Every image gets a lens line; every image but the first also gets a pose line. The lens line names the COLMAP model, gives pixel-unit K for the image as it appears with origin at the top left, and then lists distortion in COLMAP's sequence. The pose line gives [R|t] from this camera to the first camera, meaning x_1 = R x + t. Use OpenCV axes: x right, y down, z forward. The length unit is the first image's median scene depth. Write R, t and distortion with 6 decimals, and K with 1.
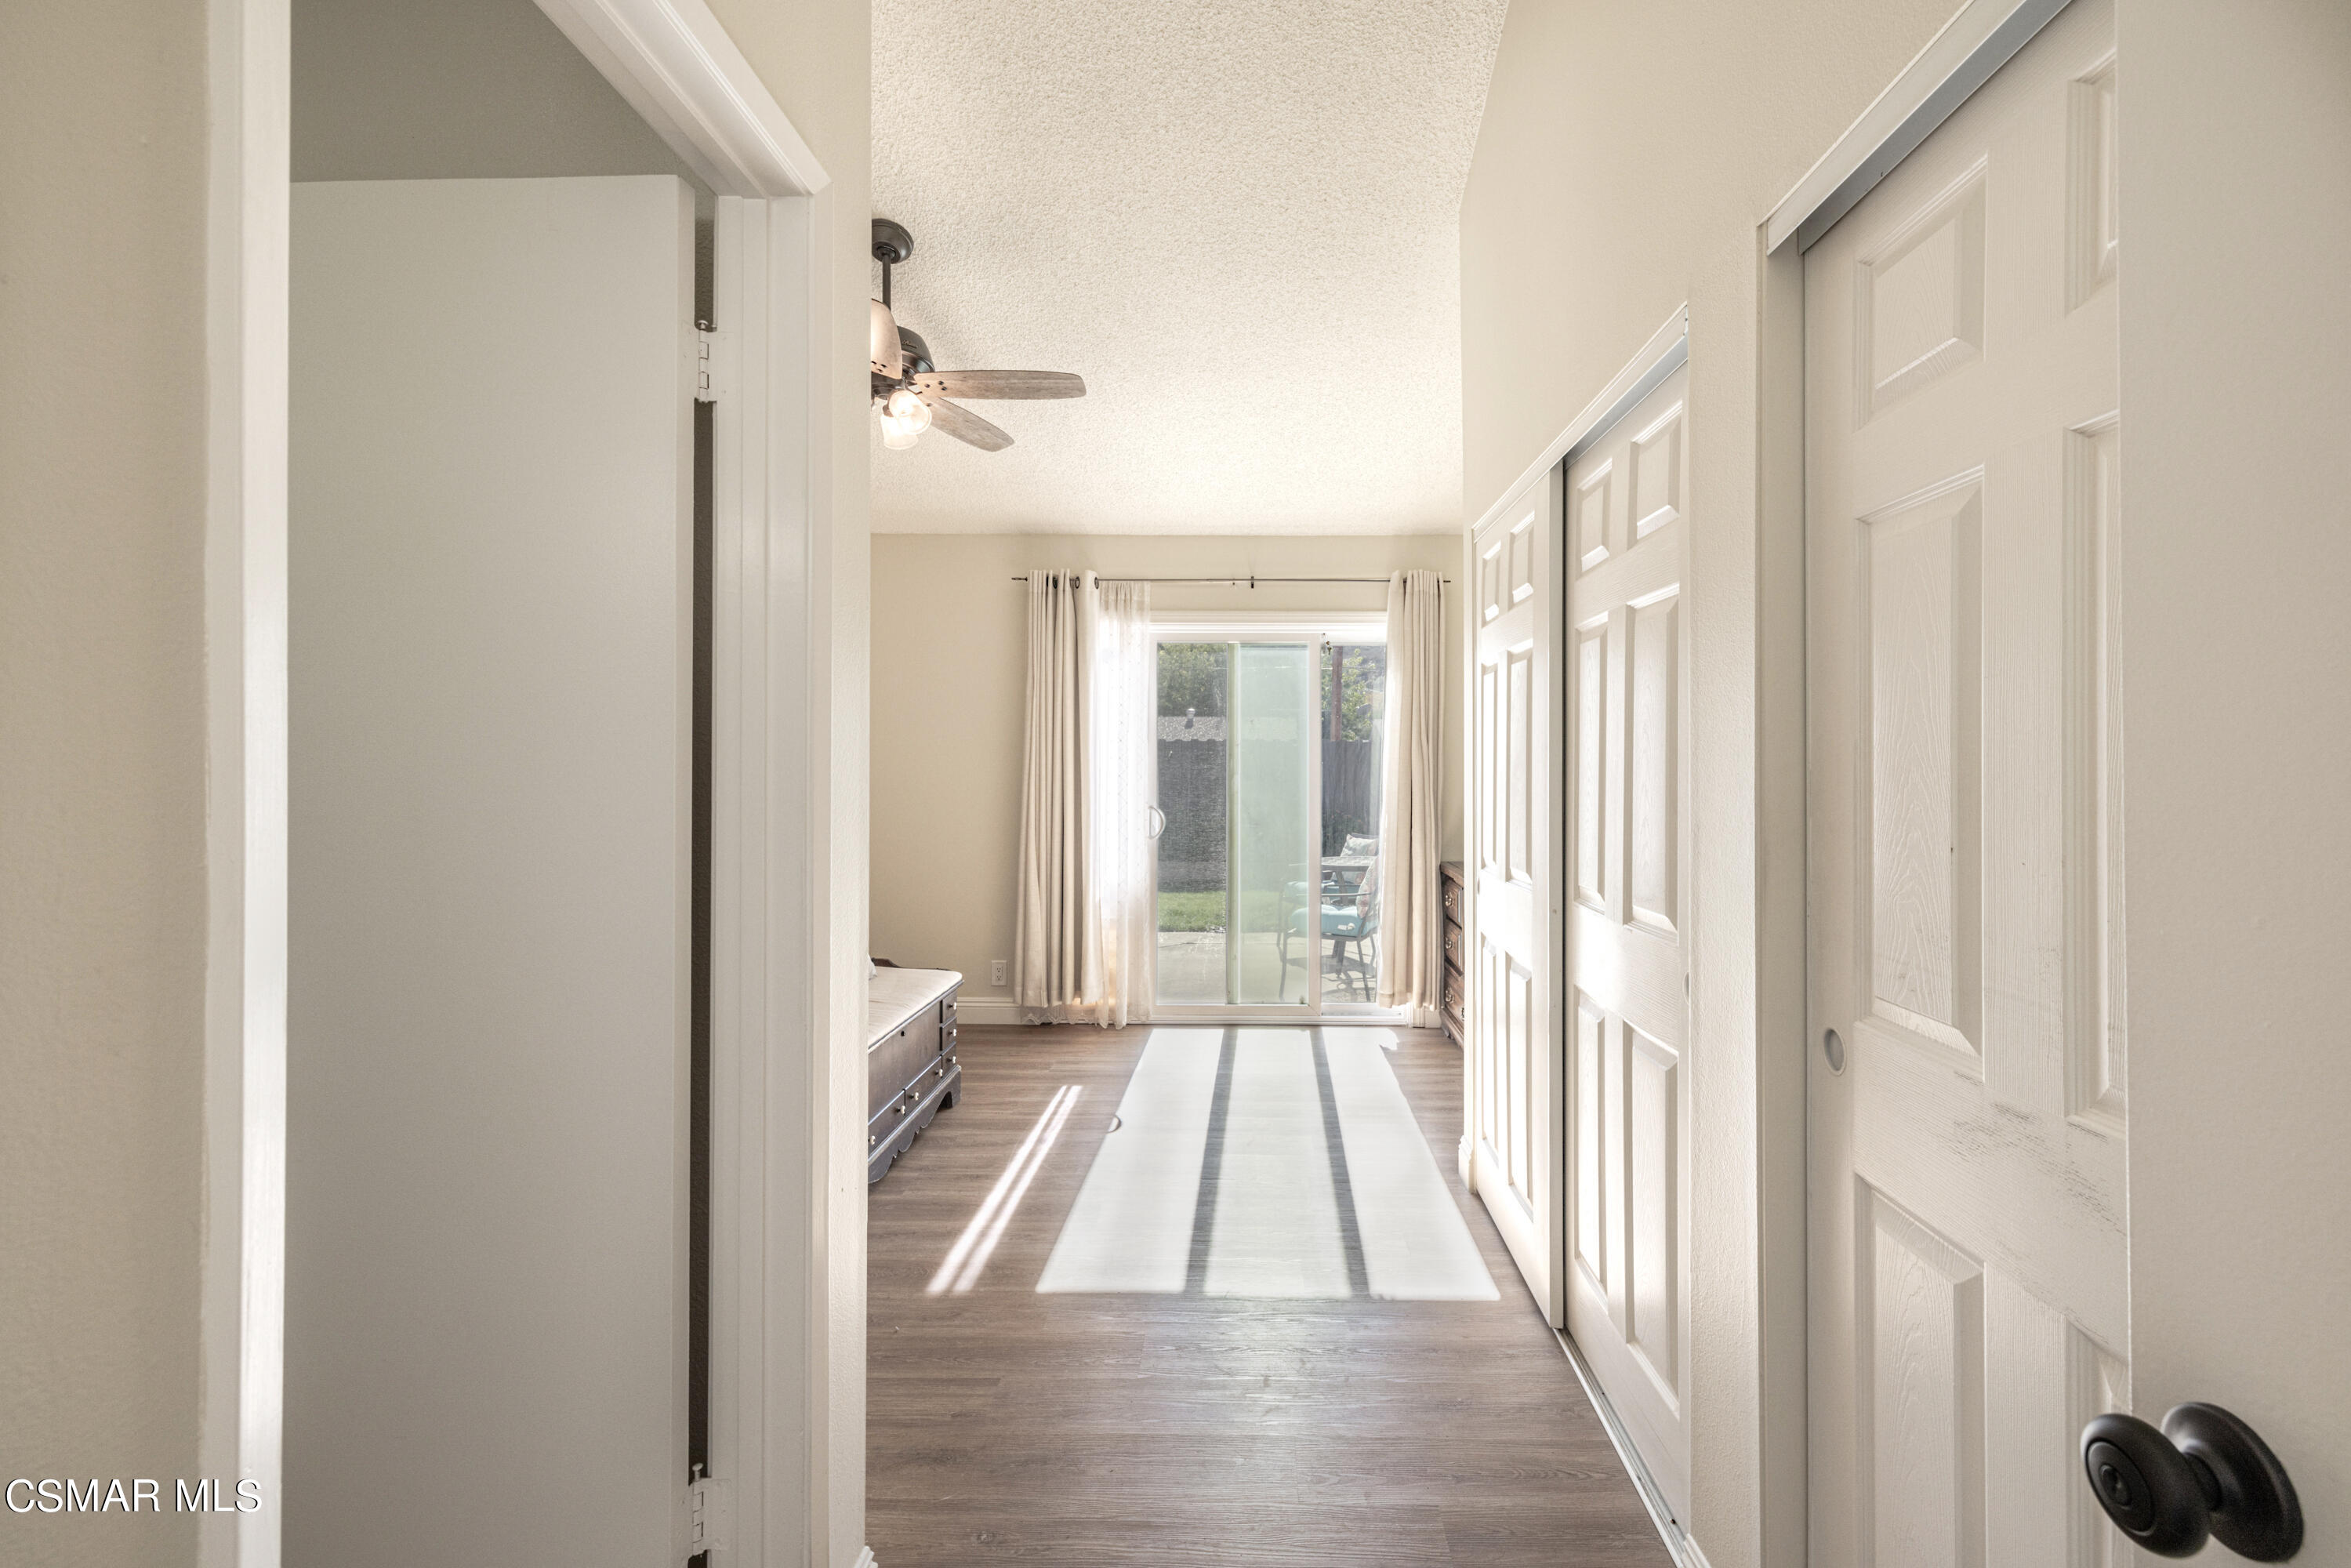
lens RADIAL K [[1021.9, 0, 1212.5], [0, 1021.9, 758.8], [0, 0, 1]] dist [0.044254, 0.000148]
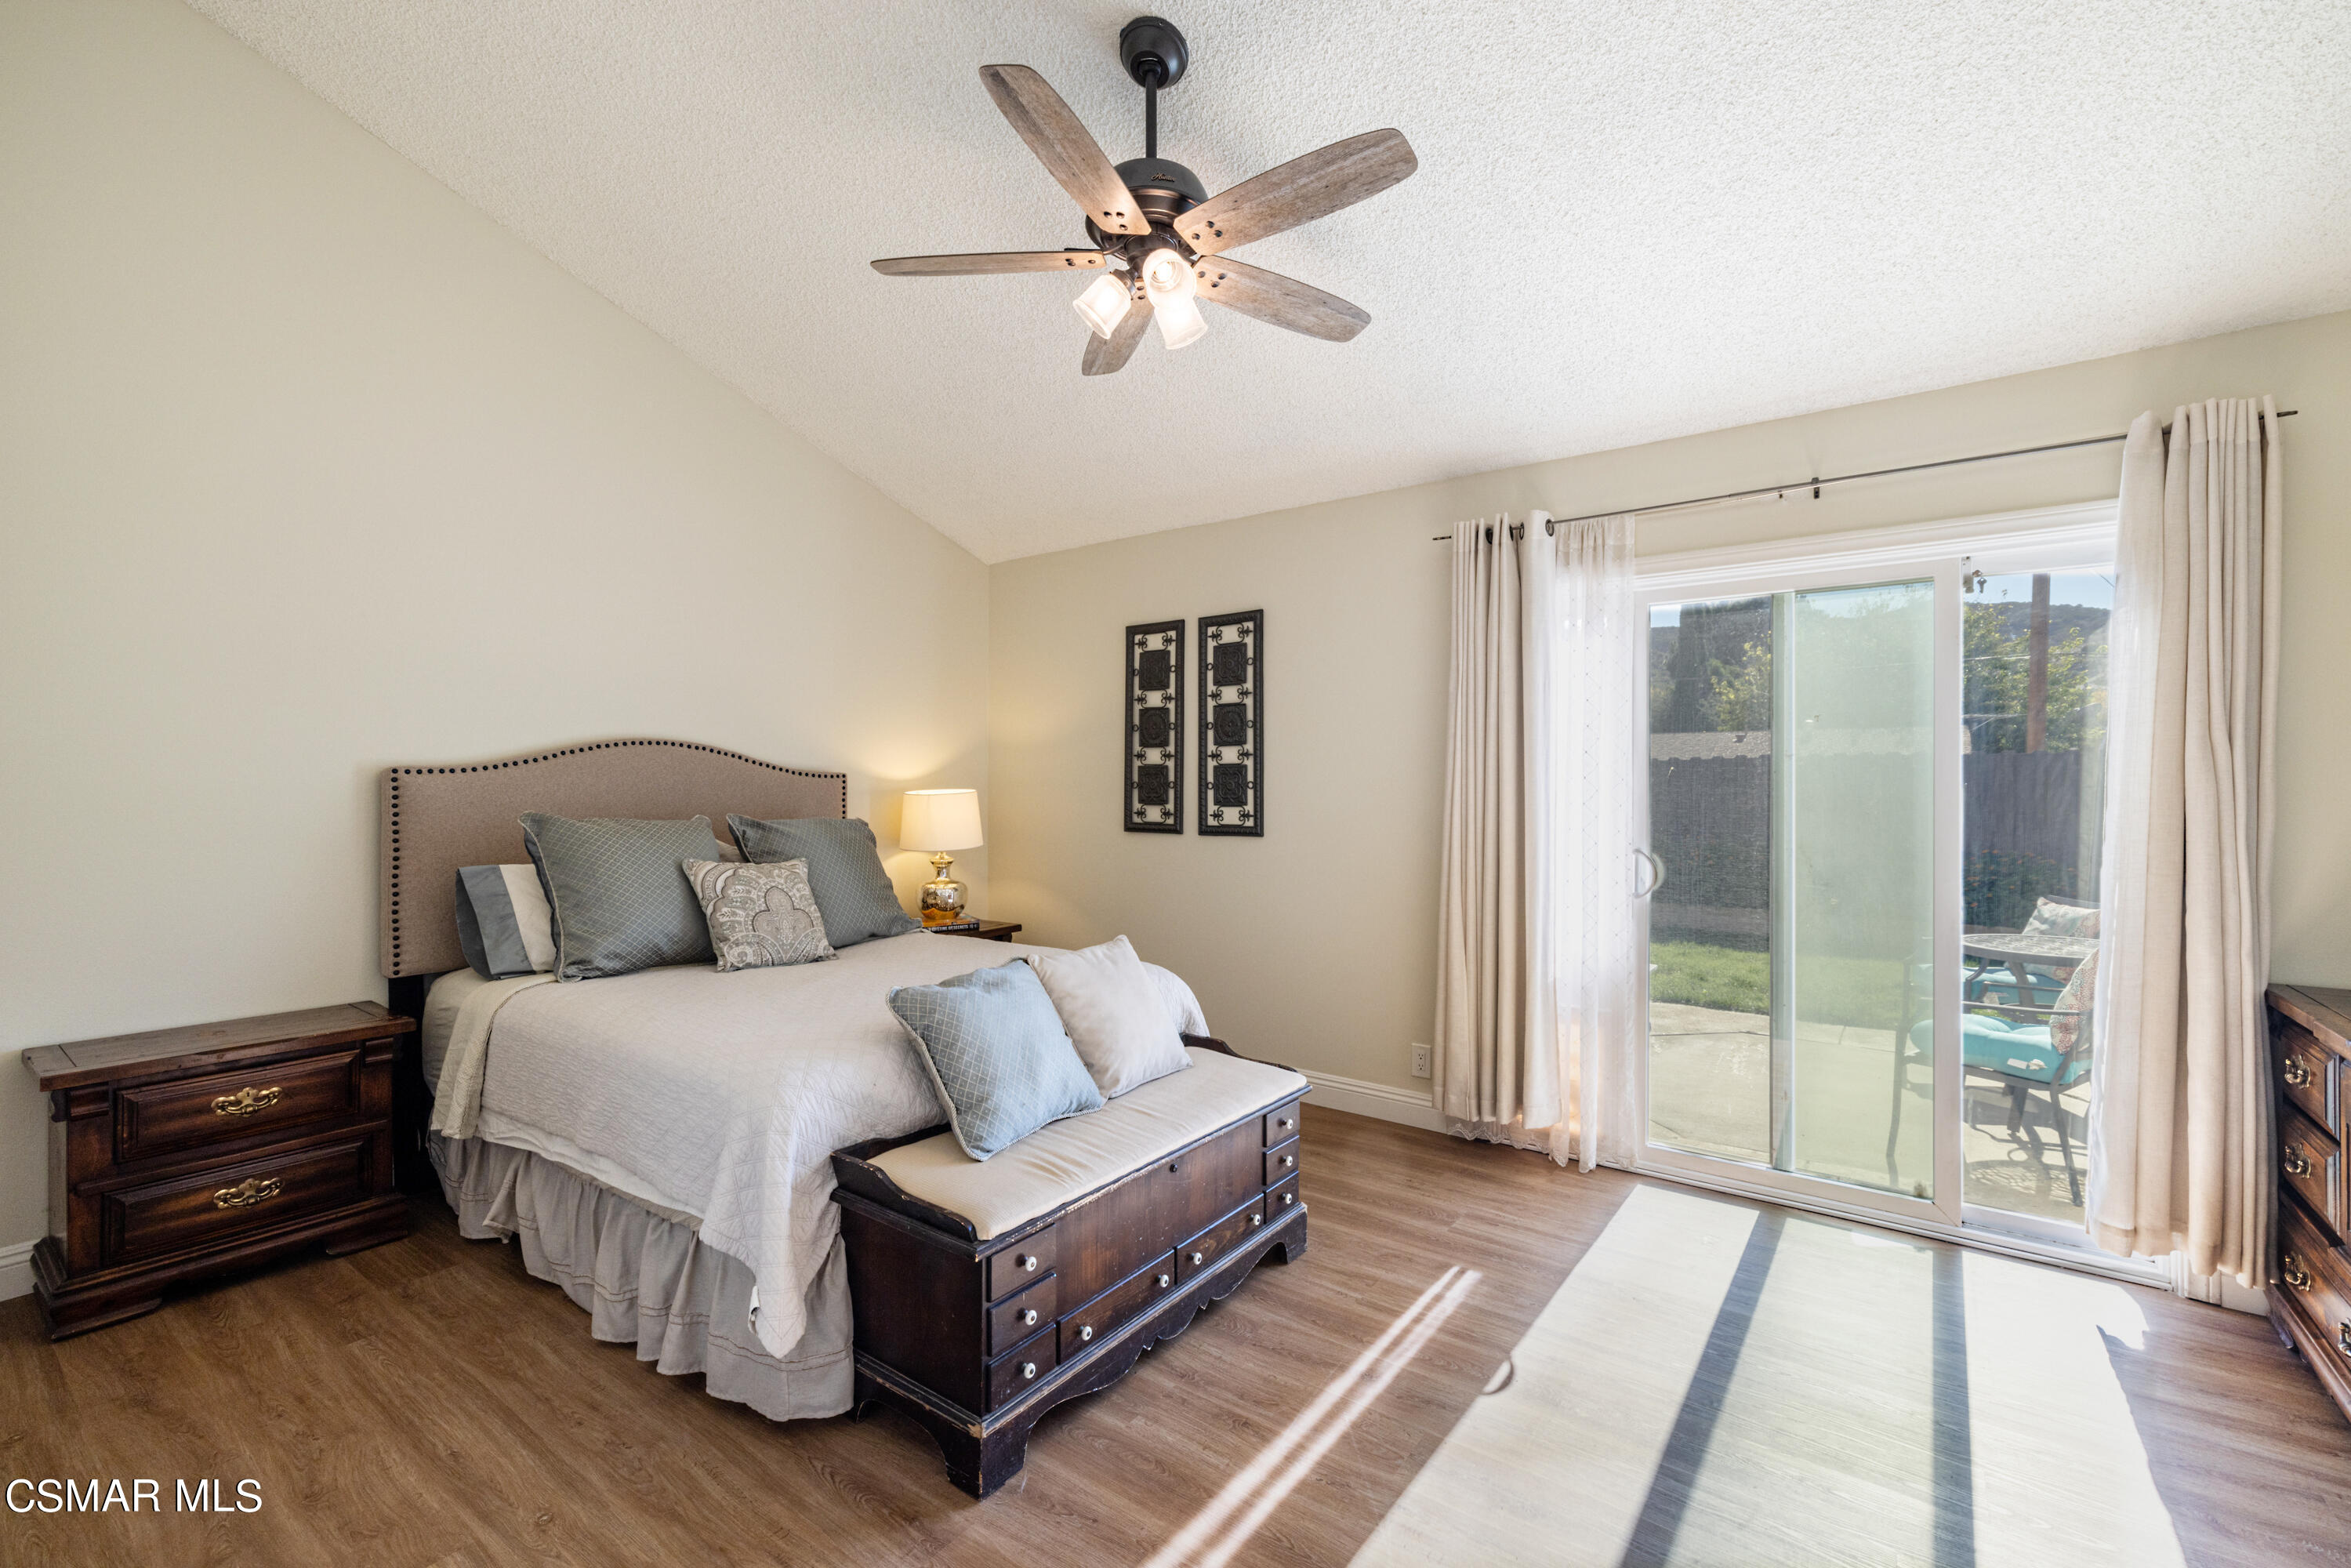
lens RADIAL K [[982.1, 0, 1175.5], [0, 982.1, 784.0], [0, 0, 1]] dist [0.002325, 0.000823]
pose [[0.824783, -0.000539, -0.565450, 0.056008], [0.002530, 0.999993, 0.002738, 0.000889], [0.565444, -0.003689, 0.824778, 0.303699]]
